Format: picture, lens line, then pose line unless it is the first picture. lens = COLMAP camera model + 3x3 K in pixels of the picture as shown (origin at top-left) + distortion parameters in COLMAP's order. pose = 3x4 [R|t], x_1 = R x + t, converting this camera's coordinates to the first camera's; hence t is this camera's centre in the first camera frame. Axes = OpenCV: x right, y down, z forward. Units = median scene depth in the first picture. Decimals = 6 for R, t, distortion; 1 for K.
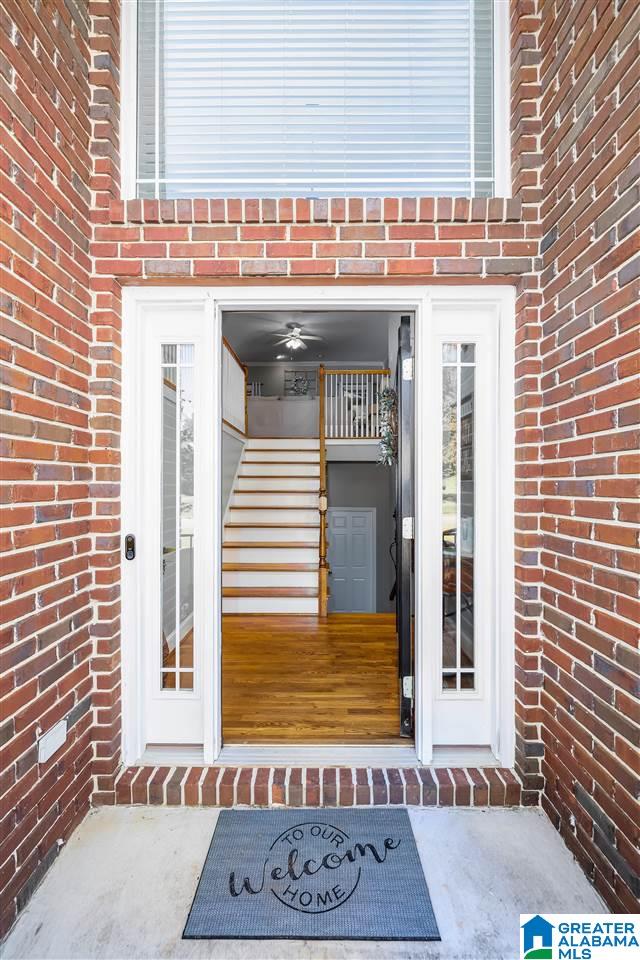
lens RADIAL K [[402.4, 0, 320.0], [0, 402.4, 480.0], [0, 0, 1]] dist [0.000181, -0.000156]
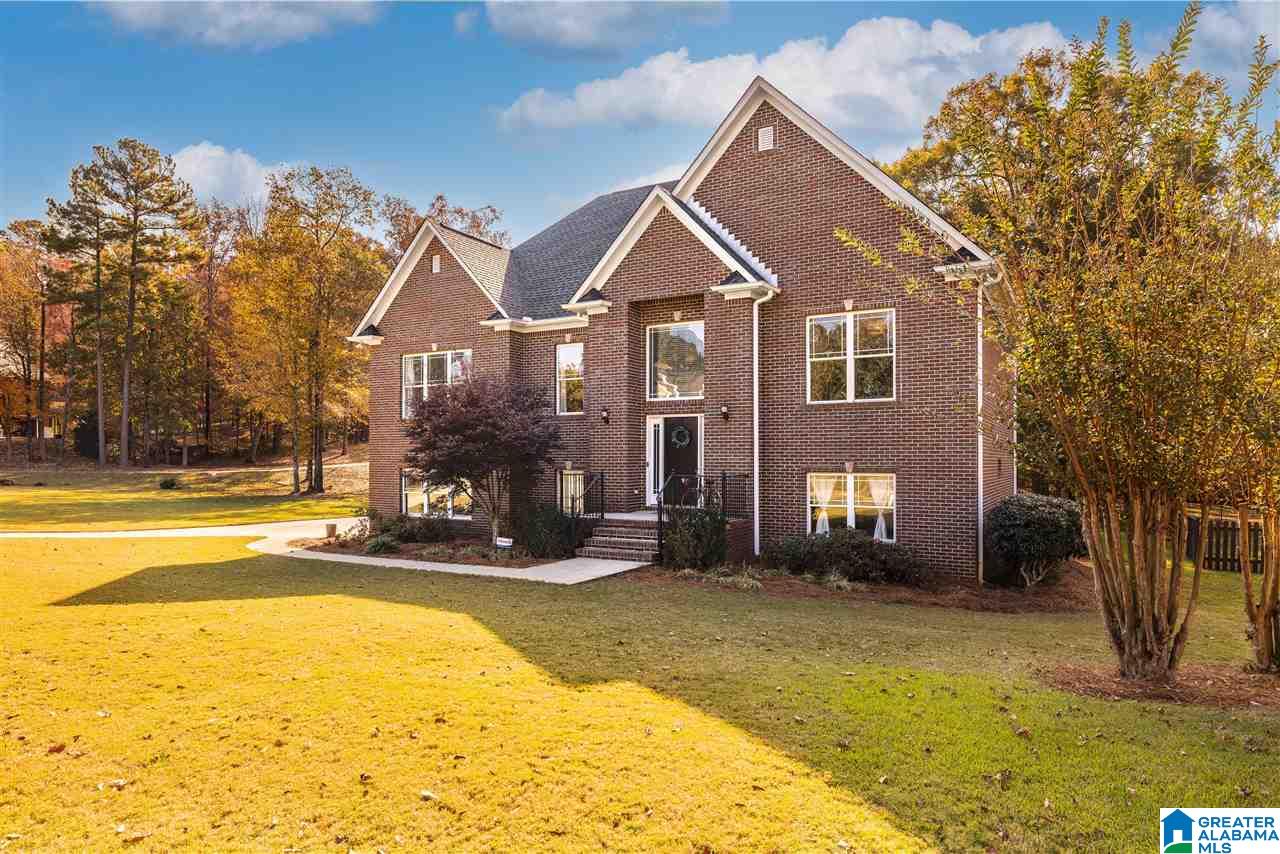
lens RADIAL K [[717.7, 0, 643.9], [0, 717.7, 453.0], [0, 0, 1]] dist [0.001433, 0.000171]
pose [[0.877918, -0.004588, -0.478789, 4.260803], [0.001772, 0.999978, -0.006334, 0.082355], [0.478808, 0.004712, 0.877907, -7.778239]]
